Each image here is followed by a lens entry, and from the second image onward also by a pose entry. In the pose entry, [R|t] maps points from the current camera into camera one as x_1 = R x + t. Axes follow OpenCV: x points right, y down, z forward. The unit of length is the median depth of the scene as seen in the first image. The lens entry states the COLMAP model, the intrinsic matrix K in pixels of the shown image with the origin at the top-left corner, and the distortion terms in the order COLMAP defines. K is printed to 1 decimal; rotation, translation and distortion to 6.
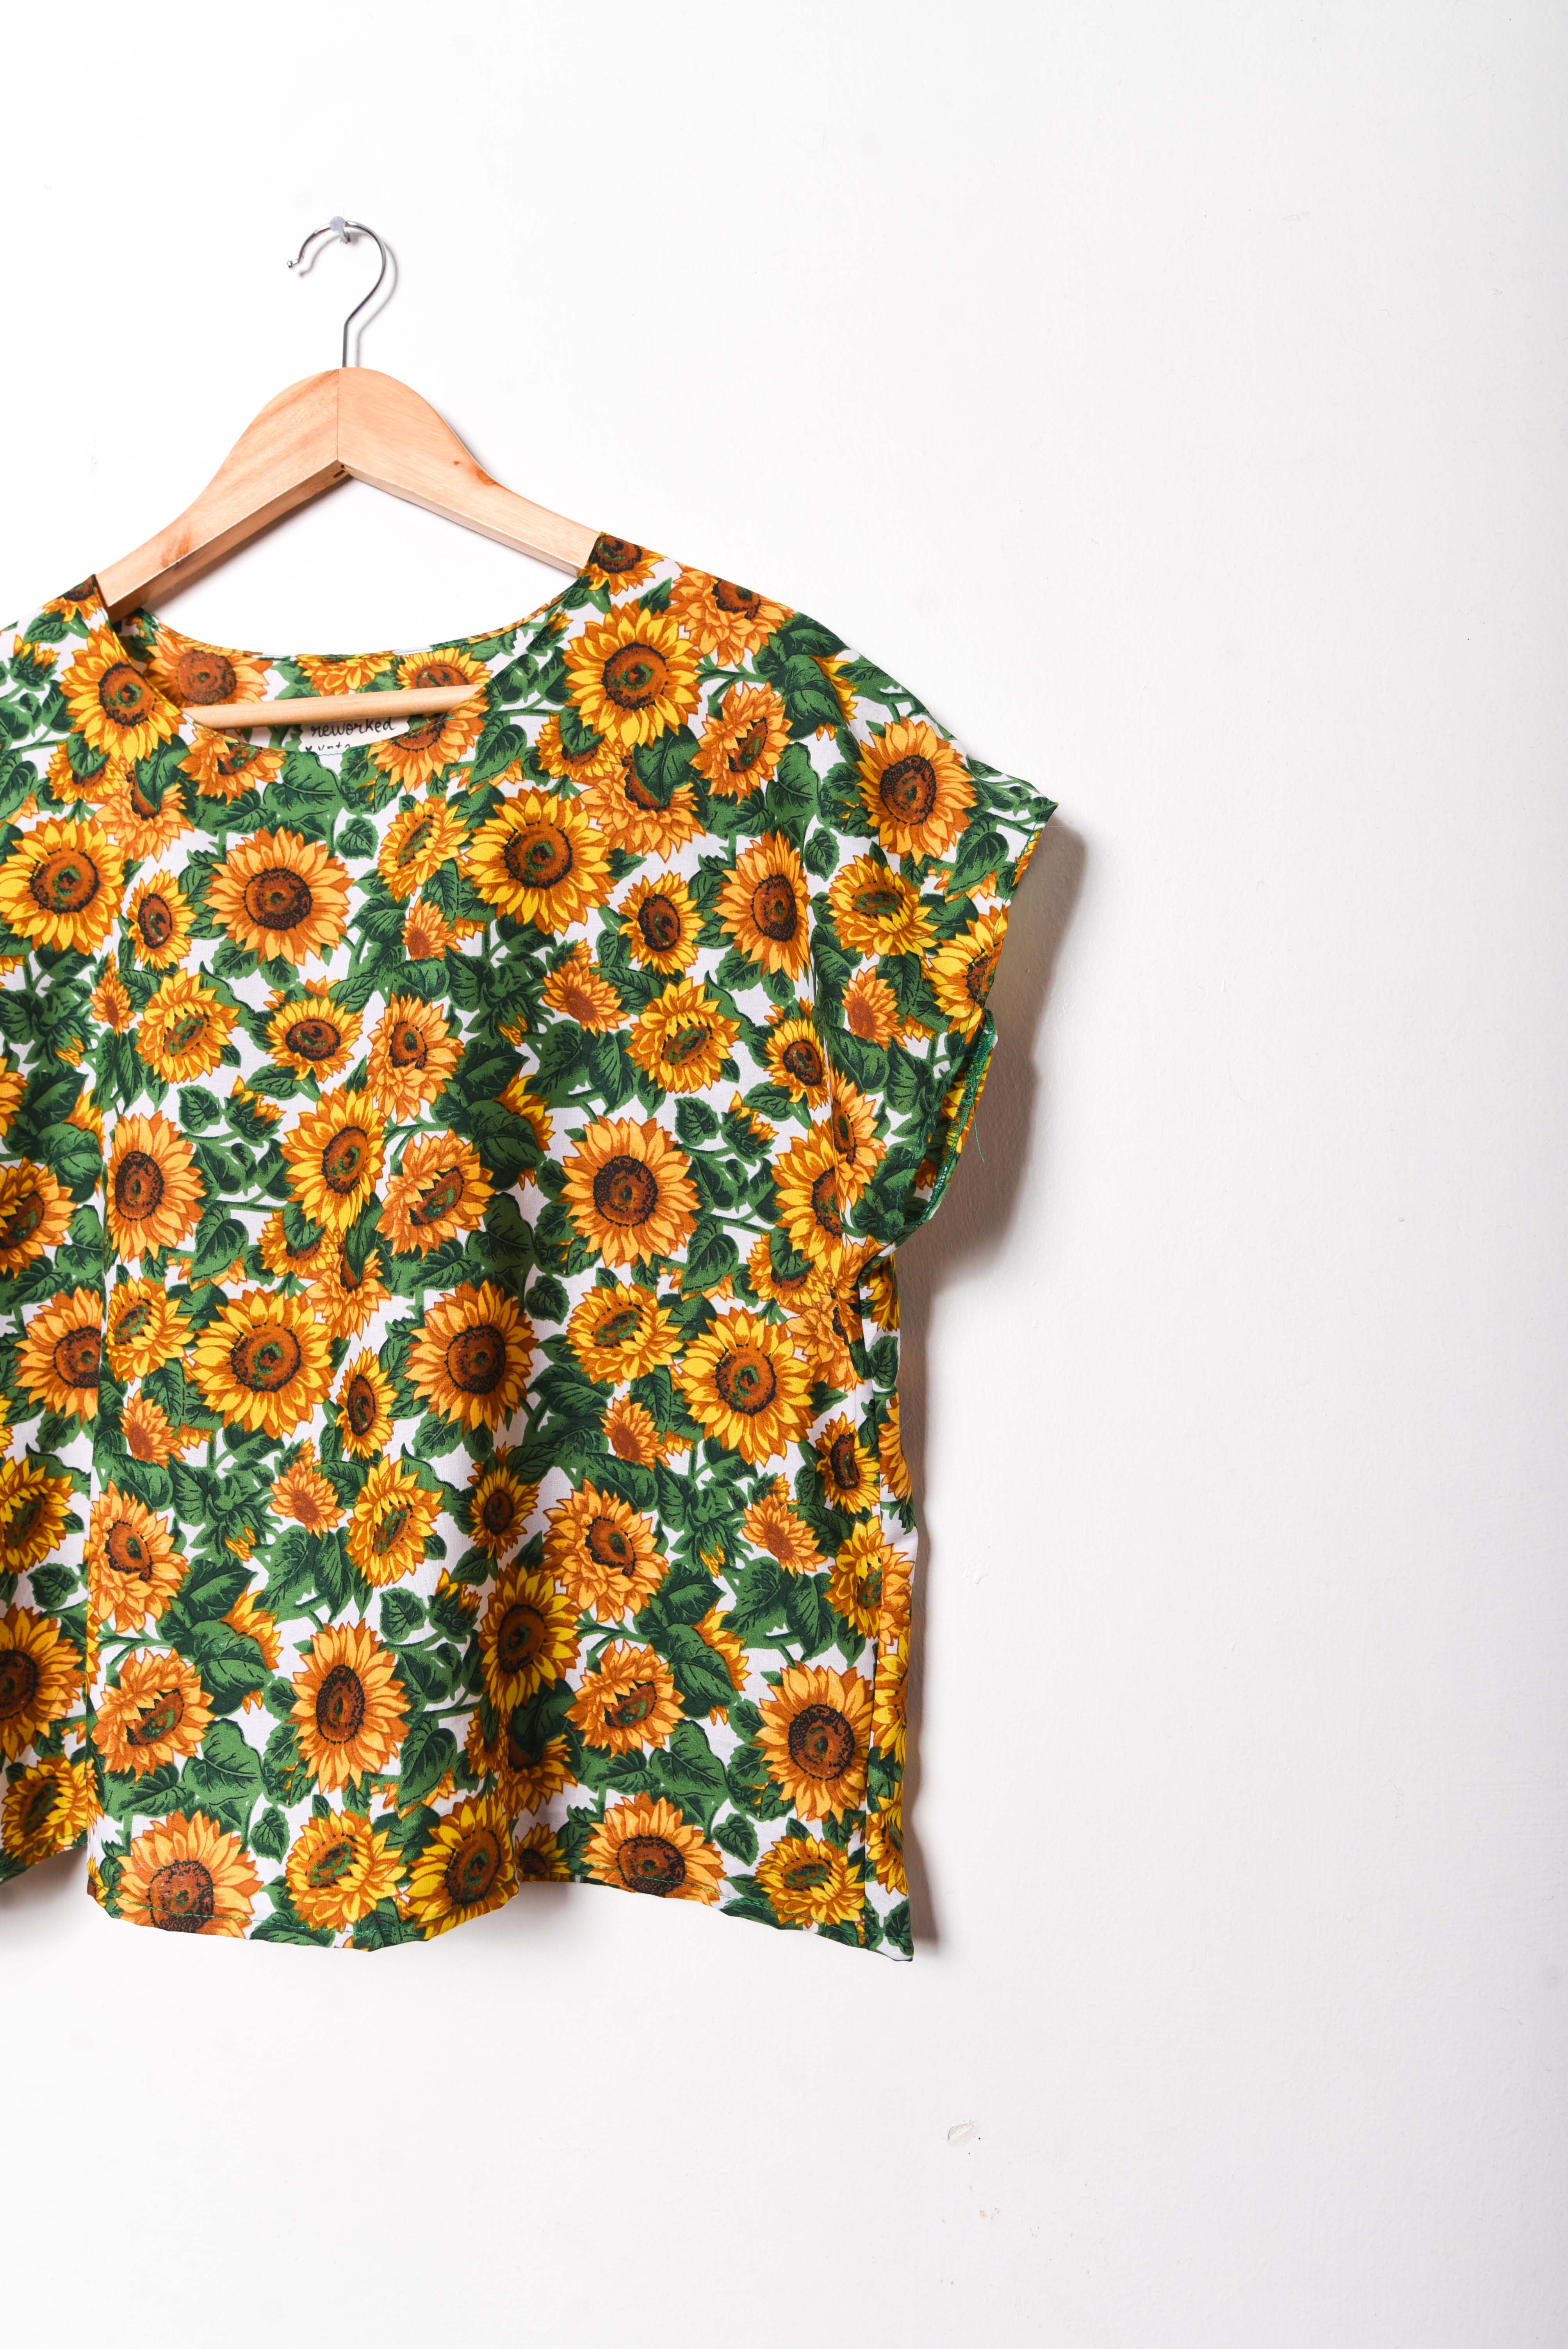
lens RADIAL K [[1430.4, 0, 779.0], [0, 1430.4, 1183.1], [0, 0, 1]] dist [-0.013466, 0.001300]
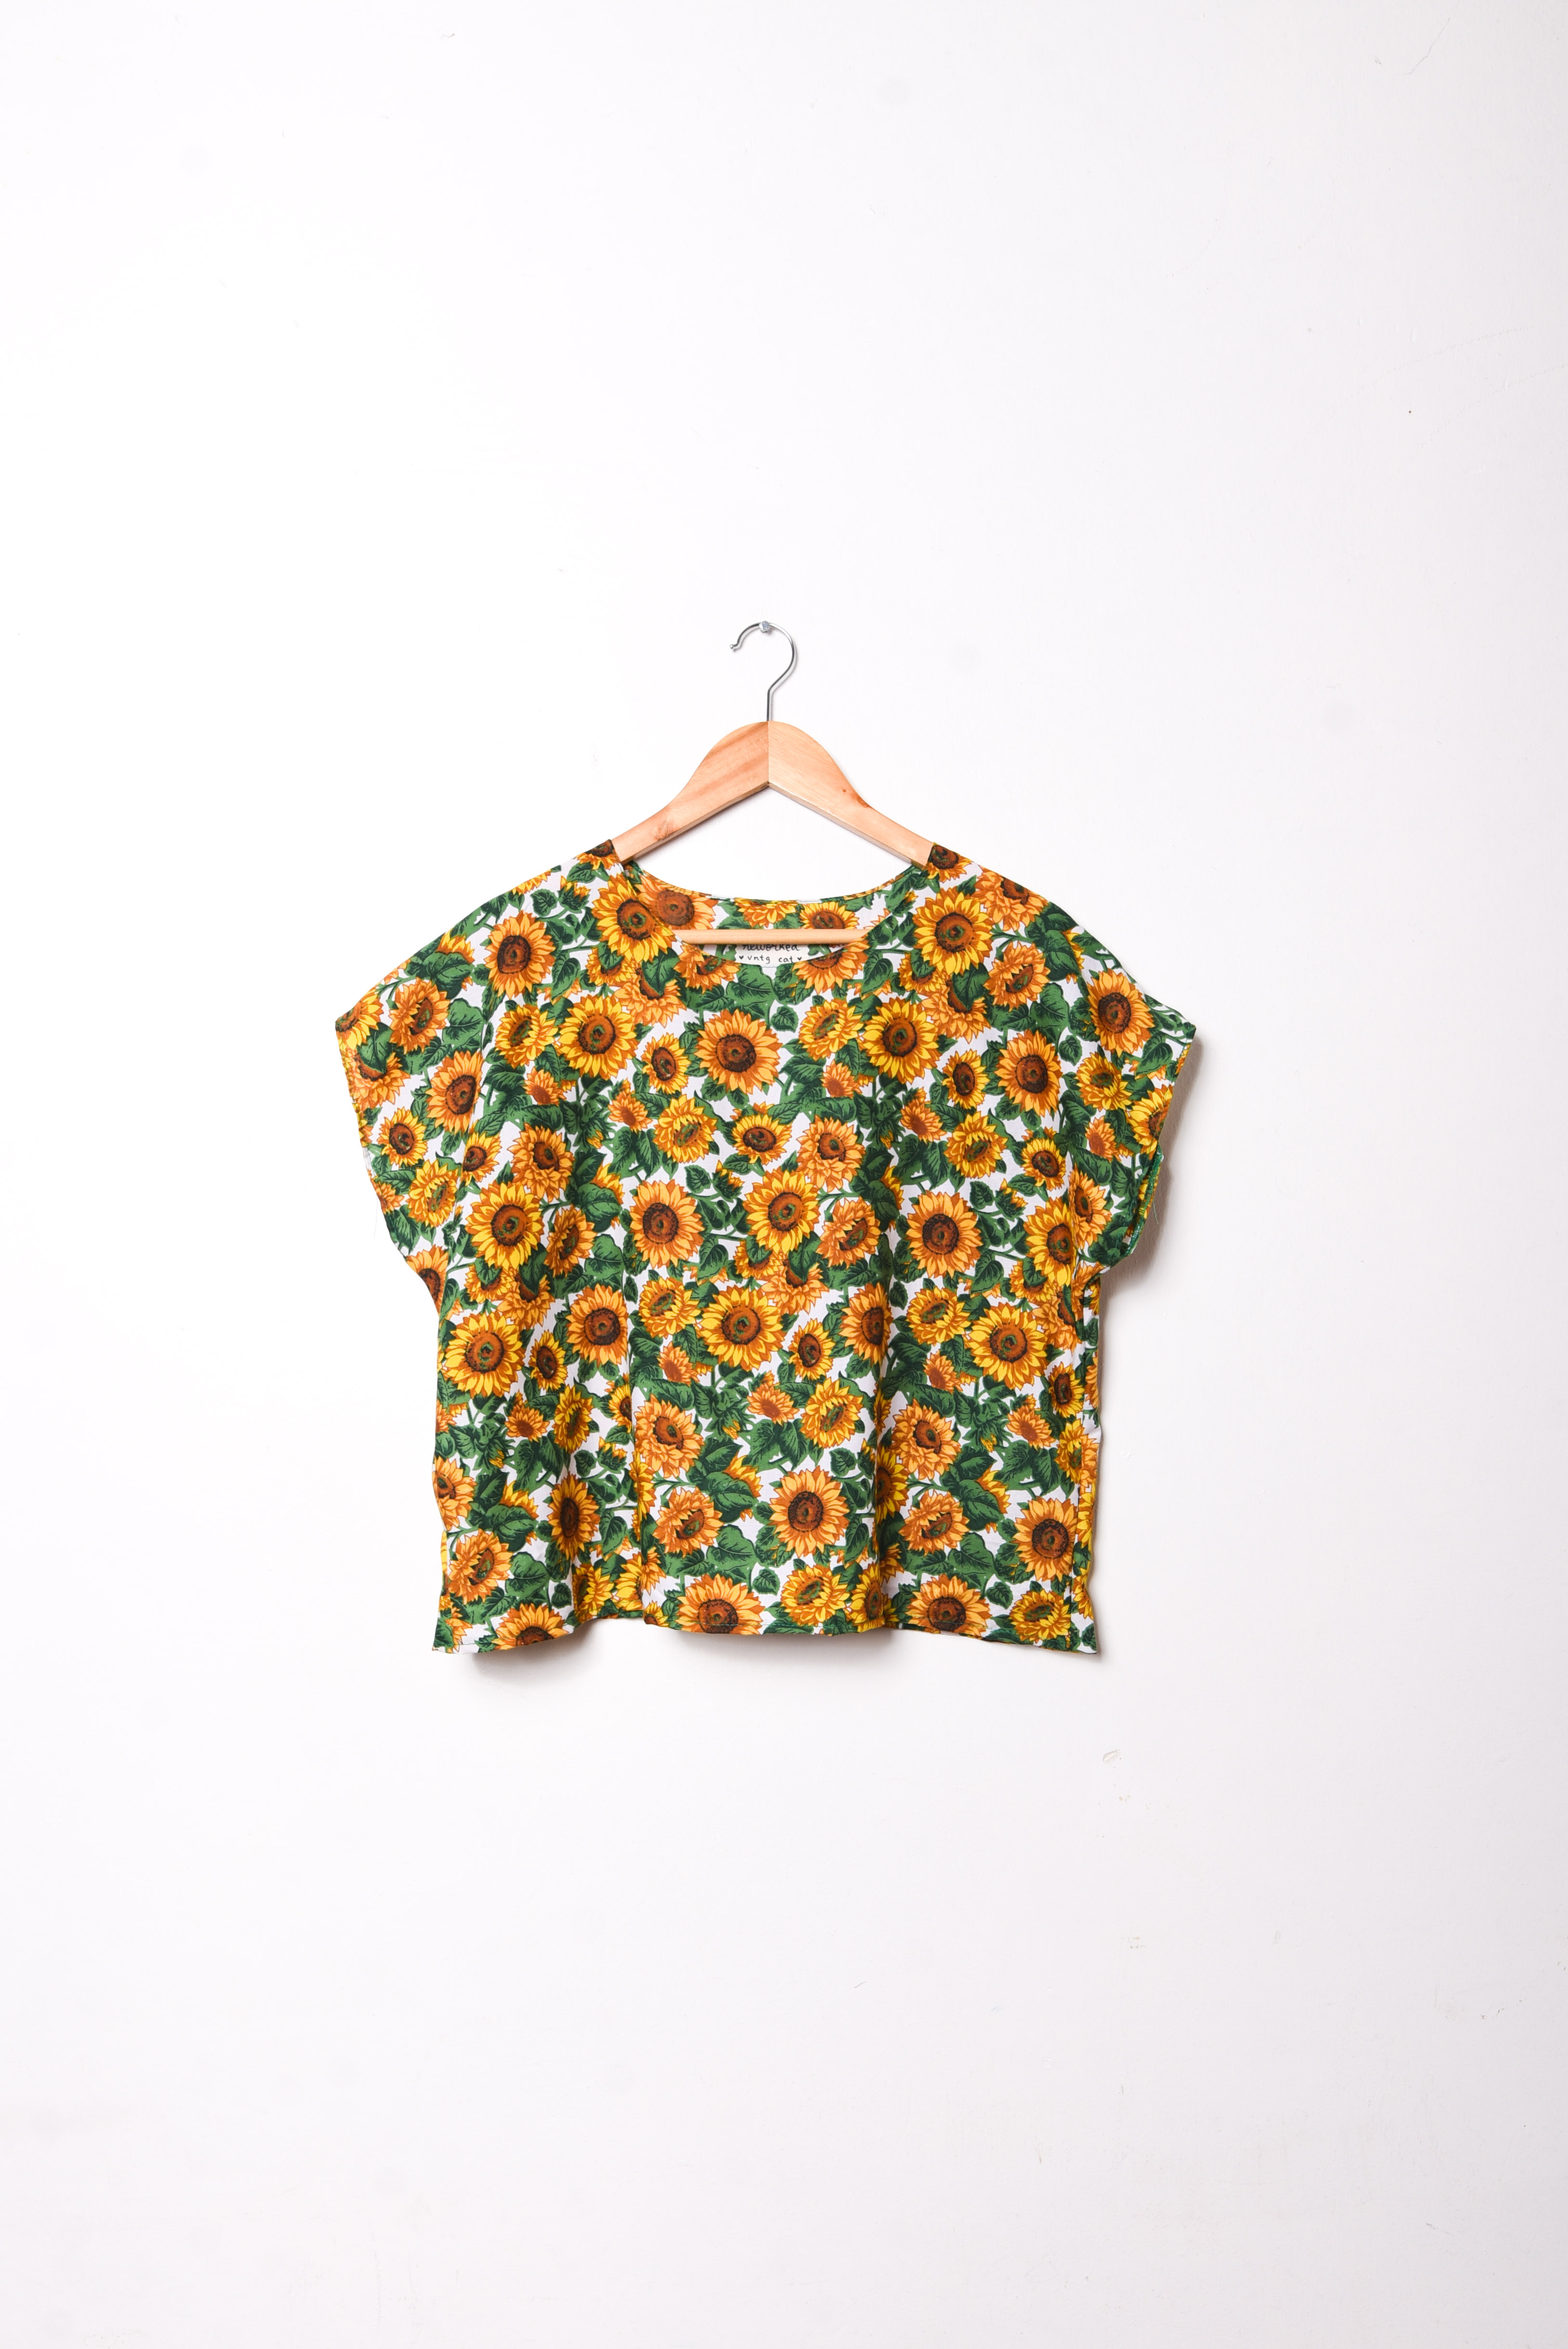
lens RADIAL K [[1750.0, 0, 773.5], [0, 1750.0, 1359.9], [0, 0, 1]] dist [-0.013296, -0.000745]
pose [[0.989642, 0.016610, 0.142594, -0.616953], [-0.026943, 0.997123, 0.070846, 0.012741], [-0.141007, -0.073954, 0.987243, -1.095756]]
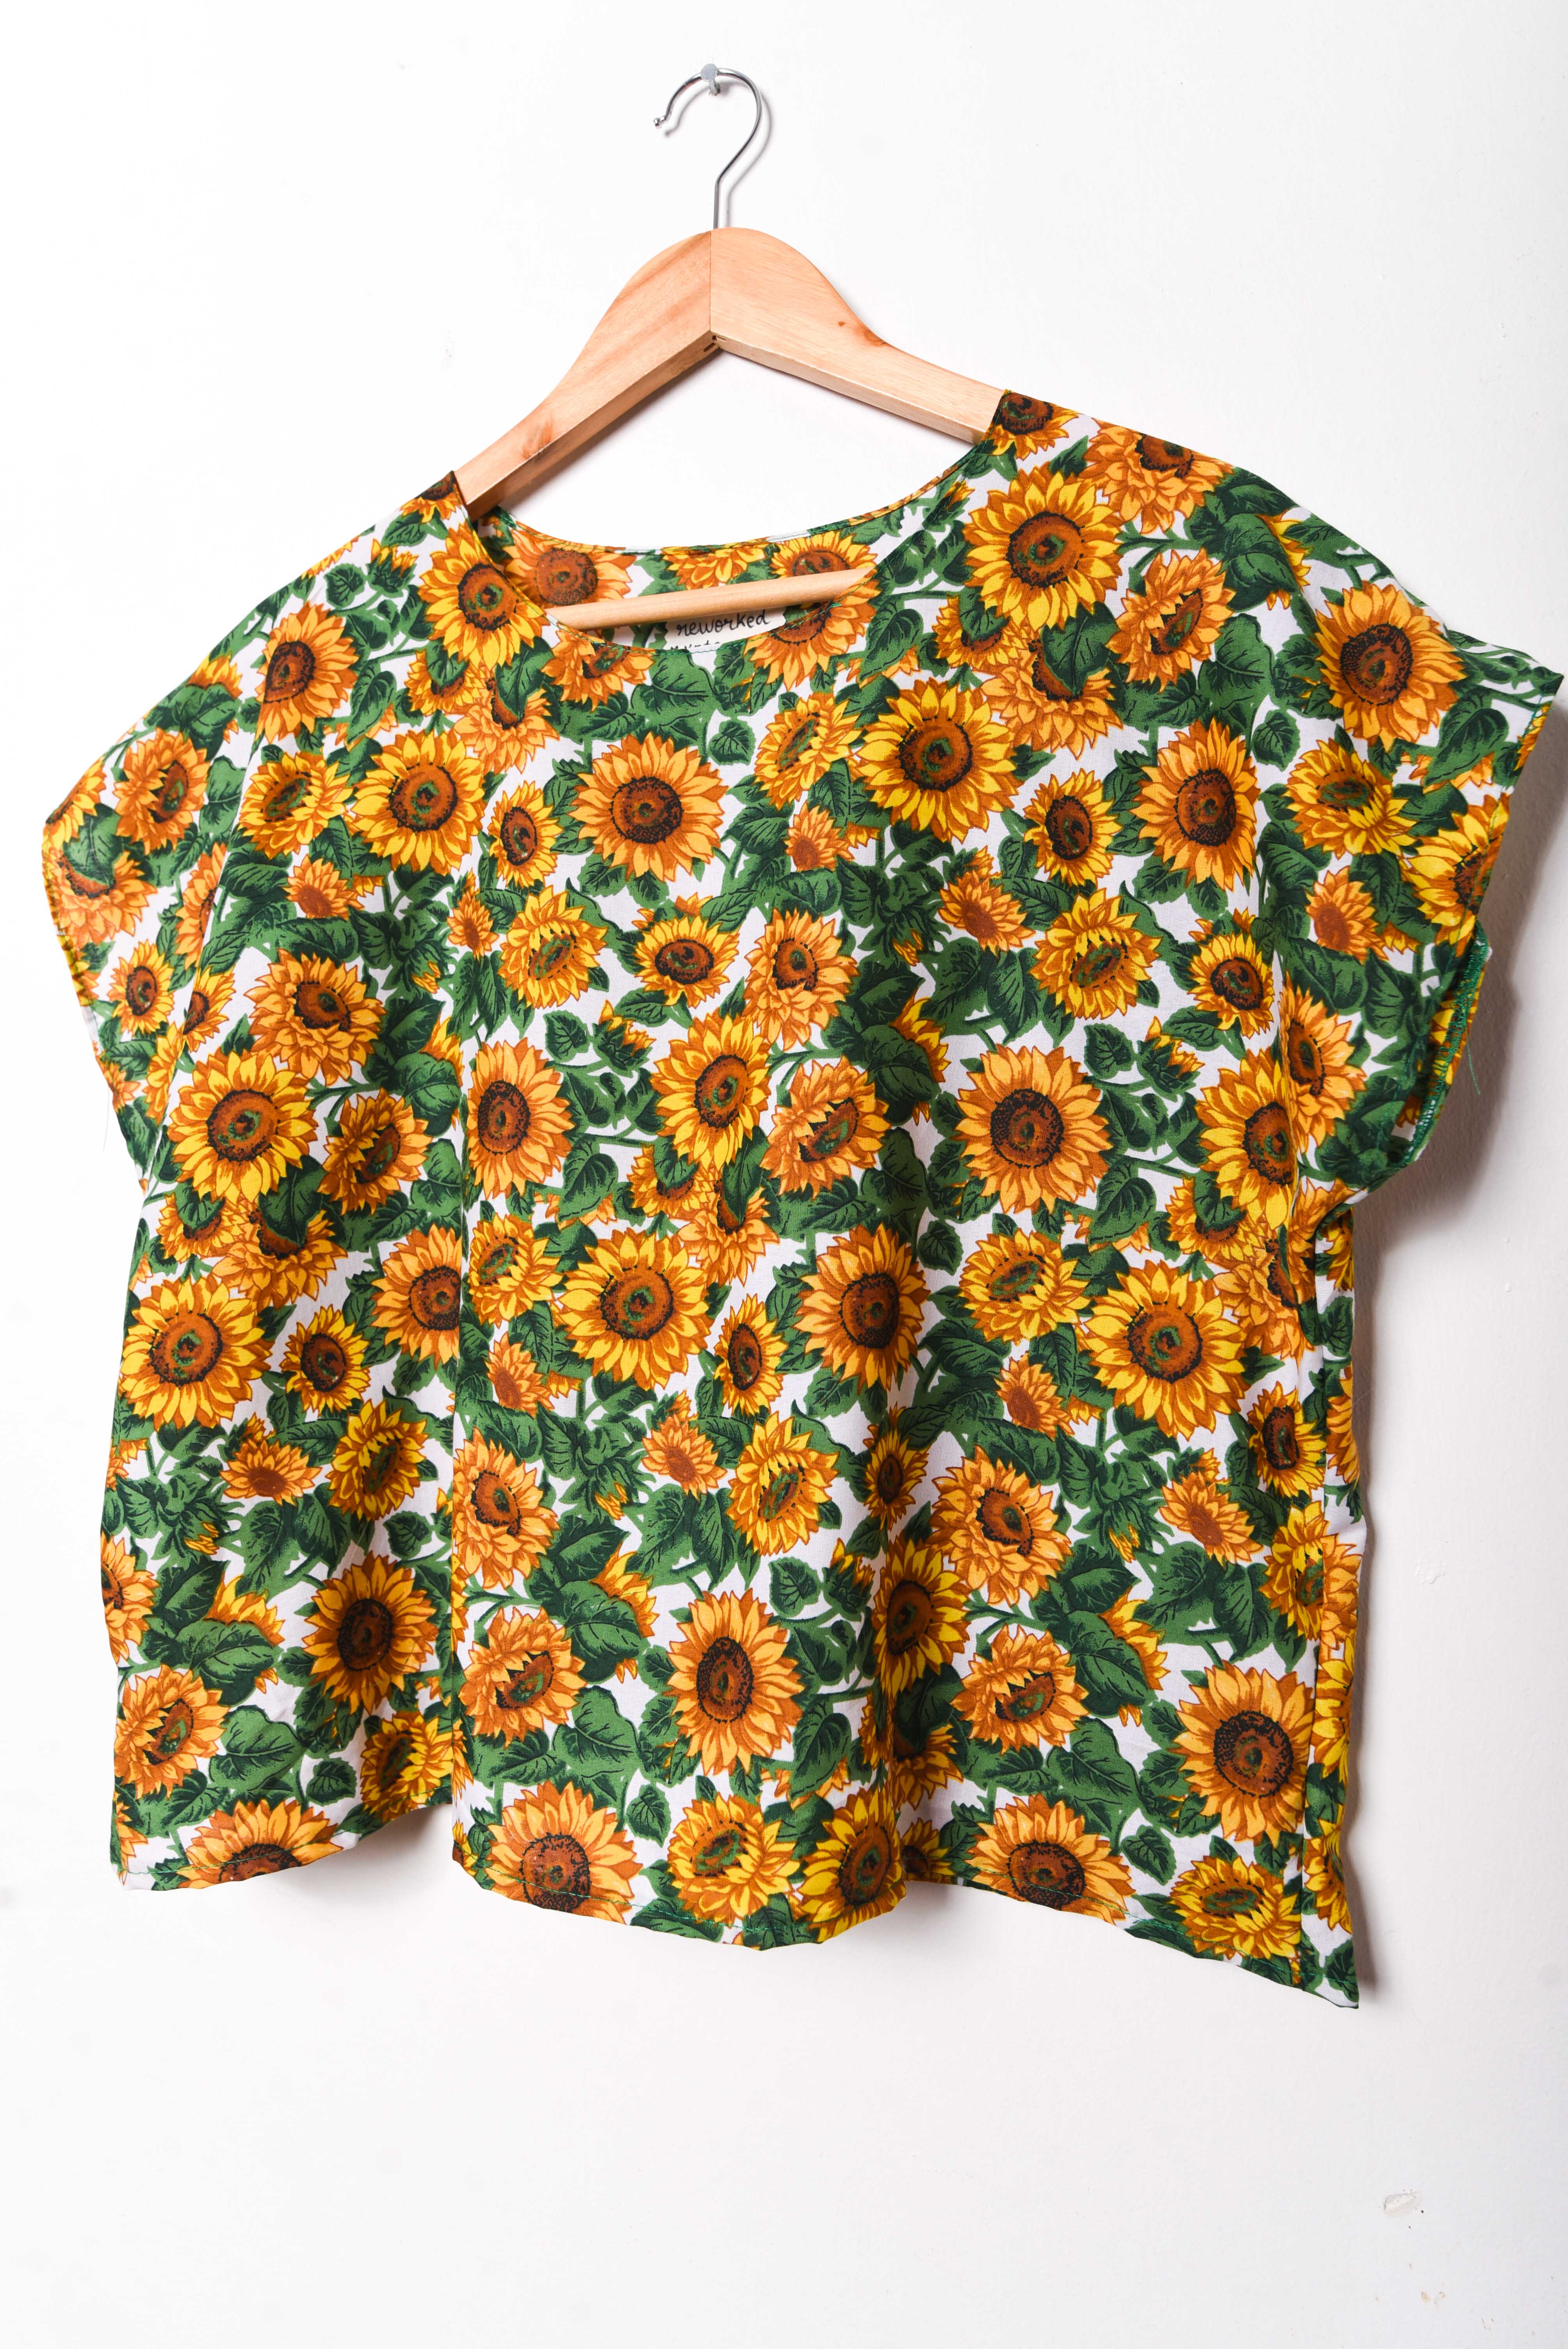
lens RADIAL K [[1430.4, 0, 790.4], [0, 1430.4, 1181.2], [0, 0, 1]] dist [-0.013466, 0.001300]
pose [[0.990382, 0.015312, -0.137513, -0.132151], [-0.012149, 0.999643, 0.023814, 0.019338], [0.137829, -0.021914, 0.990214, 0.091514]]
